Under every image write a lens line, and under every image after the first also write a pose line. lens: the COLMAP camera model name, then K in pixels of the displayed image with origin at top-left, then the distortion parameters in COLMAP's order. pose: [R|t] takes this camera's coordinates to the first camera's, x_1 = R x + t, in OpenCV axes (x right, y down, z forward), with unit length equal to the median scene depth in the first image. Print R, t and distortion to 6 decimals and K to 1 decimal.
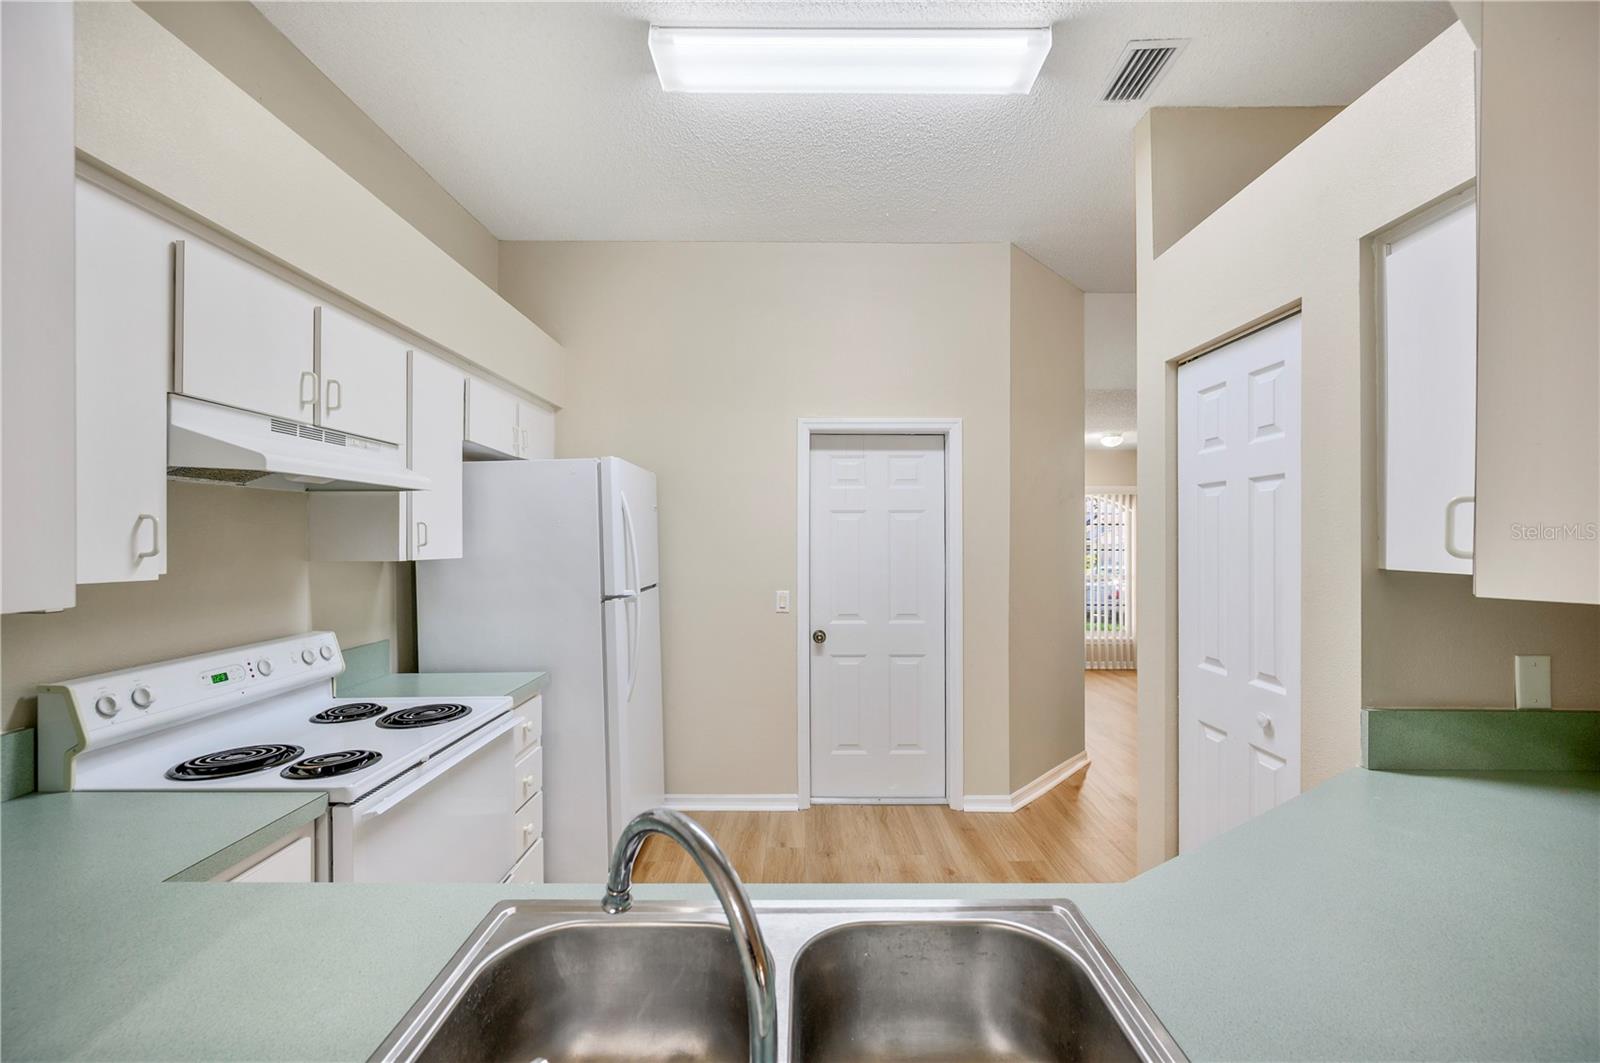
lens RADIAL K [[634.3, 0, 803.0], [0, 634.3, 537.4], [0, 0, 1]] dist [-0.002566, -0.000554]
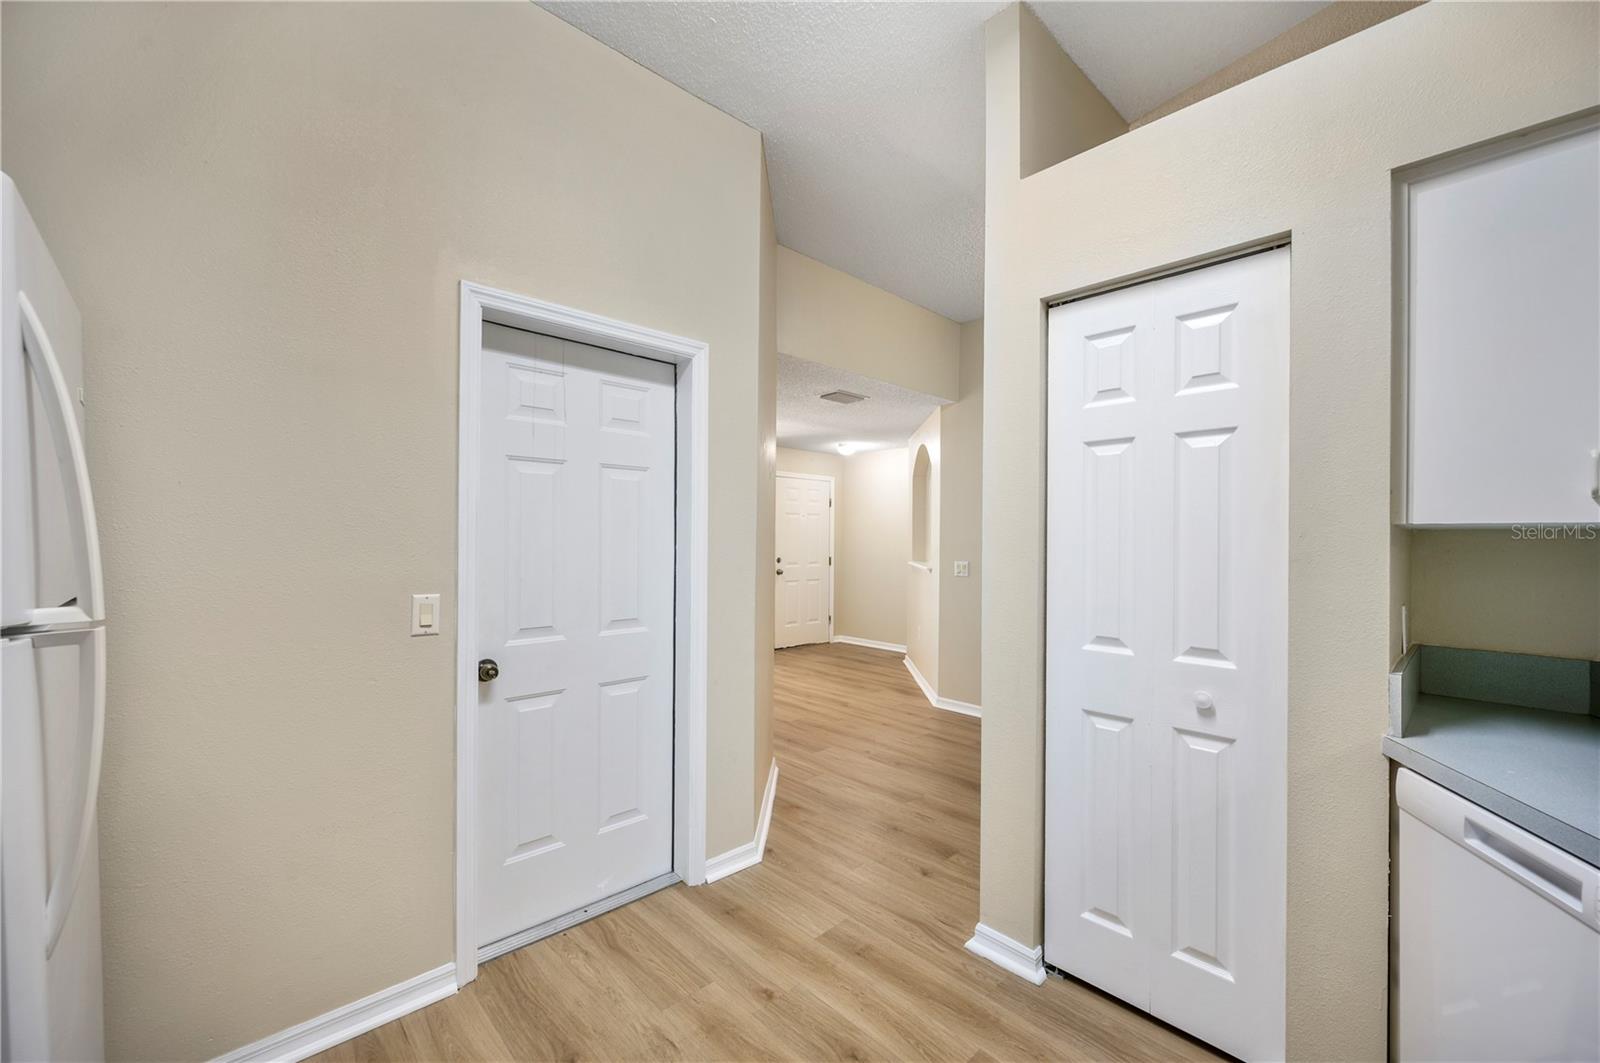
lens RADIAL K [[634.3, 0, 803.0], [0, 634.3, 537.4], [0, 0, 1]] dist [-0.002566, -0.000554]
pose [[0.731338, 0.007956, 0.681969, -0.174844], [-0.009081, 0.999957, -0.001927, 0.036230], [-0.681955, -0.004783, 0.731379, 0.414195]]
